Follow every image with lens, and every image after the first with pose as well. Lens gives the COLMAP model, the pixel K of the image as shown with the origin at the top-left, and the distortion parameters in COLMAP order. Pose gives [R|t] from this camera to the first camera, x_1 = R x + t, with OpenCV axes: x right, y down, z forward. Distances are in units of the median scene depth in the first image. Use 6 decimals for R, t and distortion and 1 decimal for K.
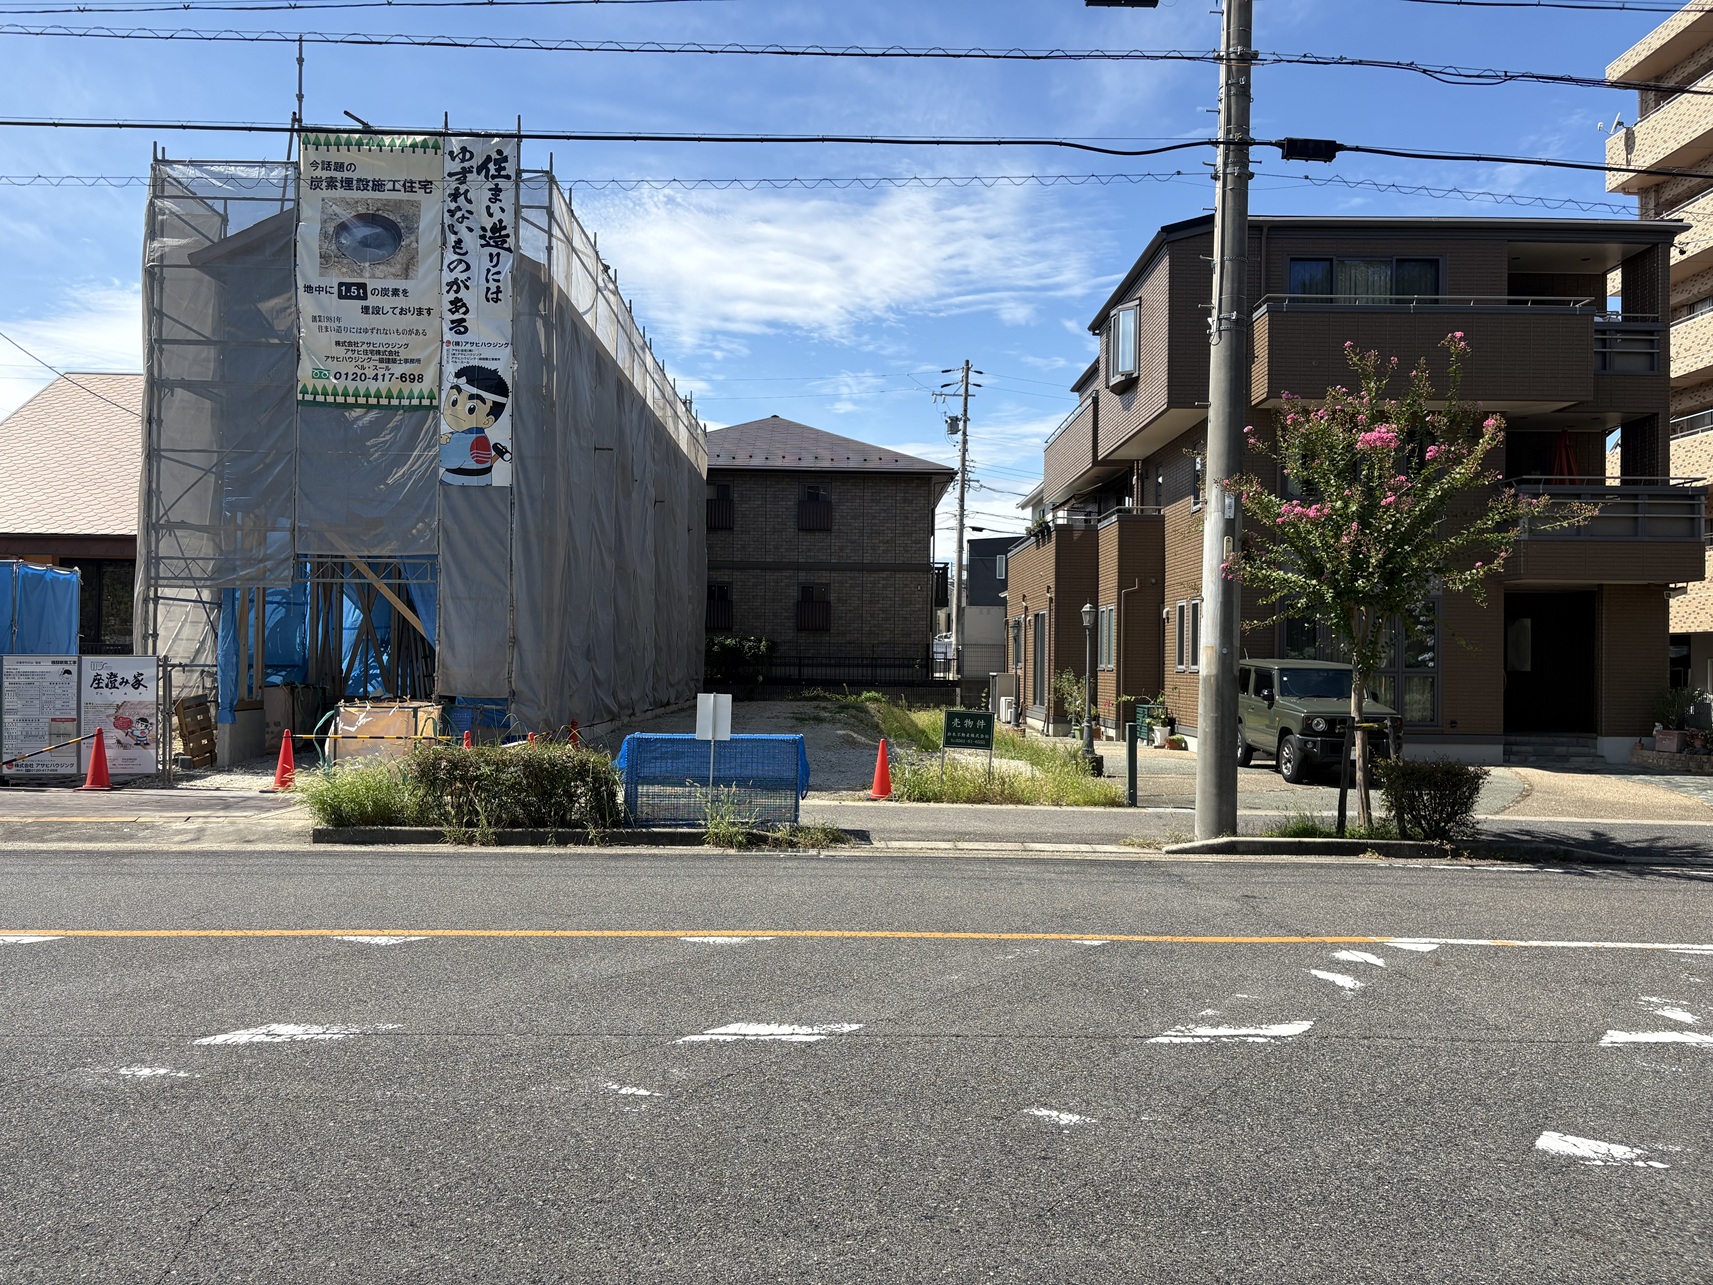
lens RADIAL K [[1281.6, 0, 856.5], [0, 1281.6, 642.5], [0, 0, 1]] dist [0.087692, -0.113562]
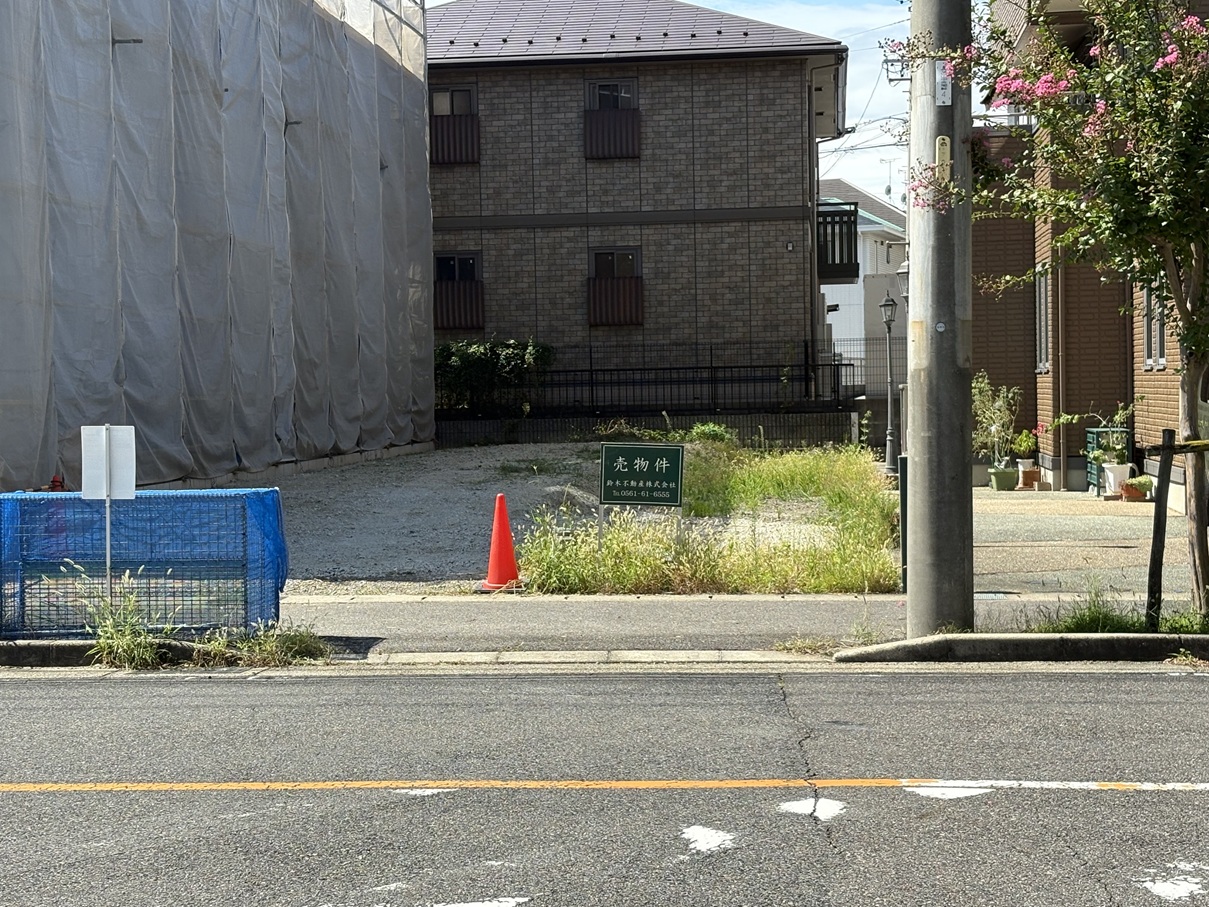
lens RADIAL K [[2132.4, 0, 610.4], [0, 2132.4, 453.3], [0, 0, 1]] dist [0.188494, -0.006443]
pose [[0.992508, -0.030649, -0.118275, 0.151261], [0.036322, 0.998276, 0.046105, 0.007950], [0.116658, -0.050056, 0.991910, -0.009943]]
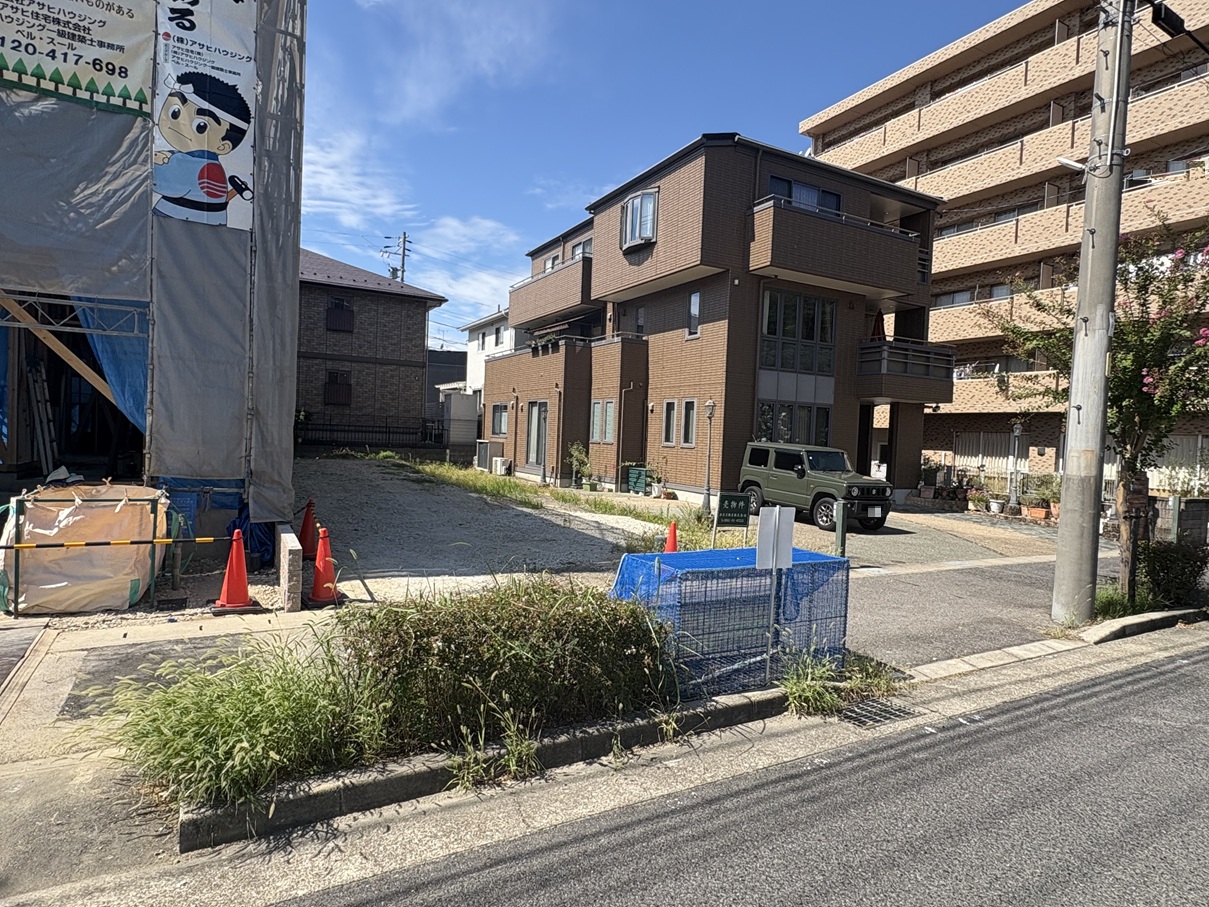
lens RADIAL K [[686.6, 0, 604.0], [0, 686.6, 455.0], [0, 0, 1]] dist [0.006052, 0.003184]
pose [[0.884376, 0.010904, 0.466648, -0.230576], [-0.037667, 0.998134, 0.048062, -0.003844], [-0.465253, -0.060082, 0.883136, 0.409058]]
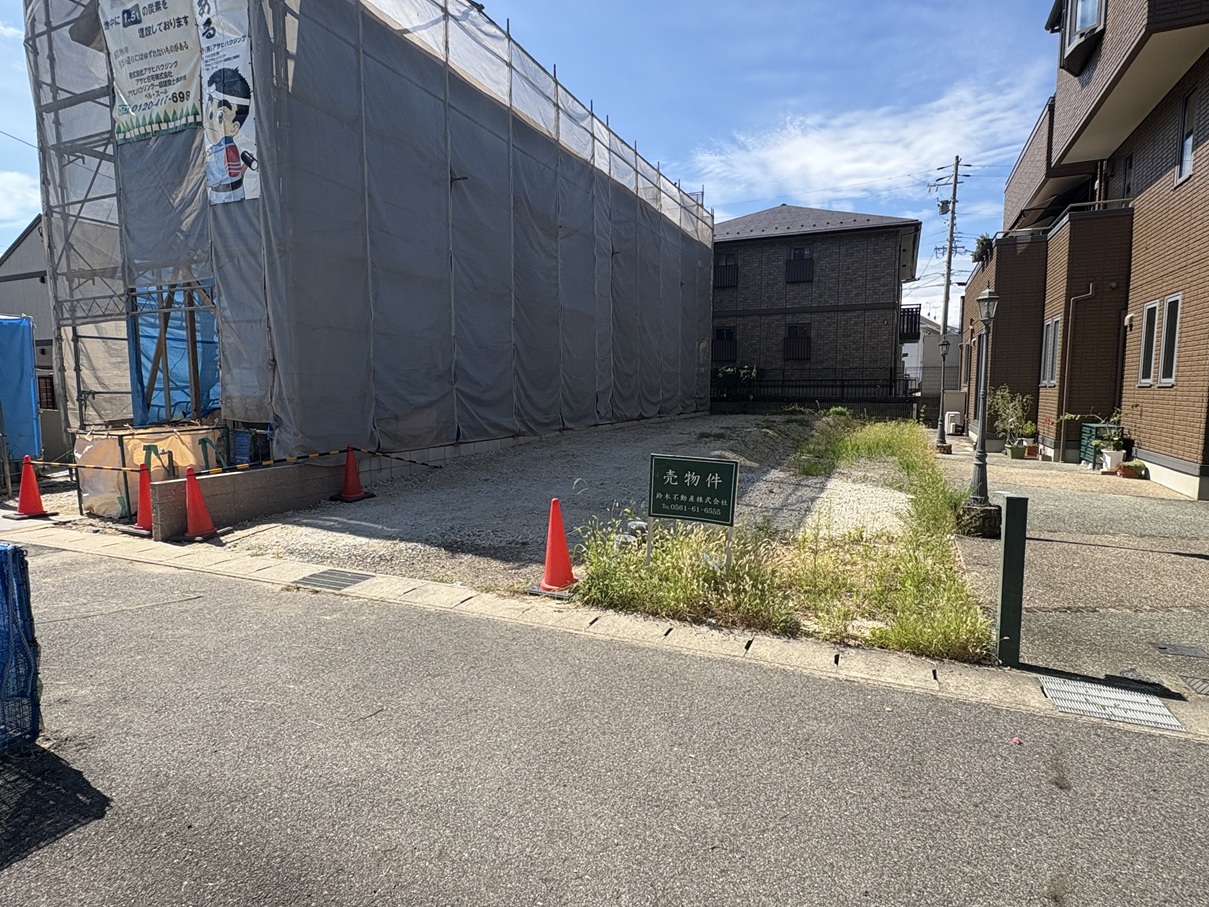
lens RADIAL K [[653.4, 0, 602.7], [0, 653.4, 449.3], [0, 0, 1]] dist [0.000034, 0.001616]
pose [[0.904398, 0.026013, -0.425897, 0.138461], [0.020823, 0.994260, 0.104945, 0.013667], [0.426182, -0.103781, 0.898665, 0.559947]]
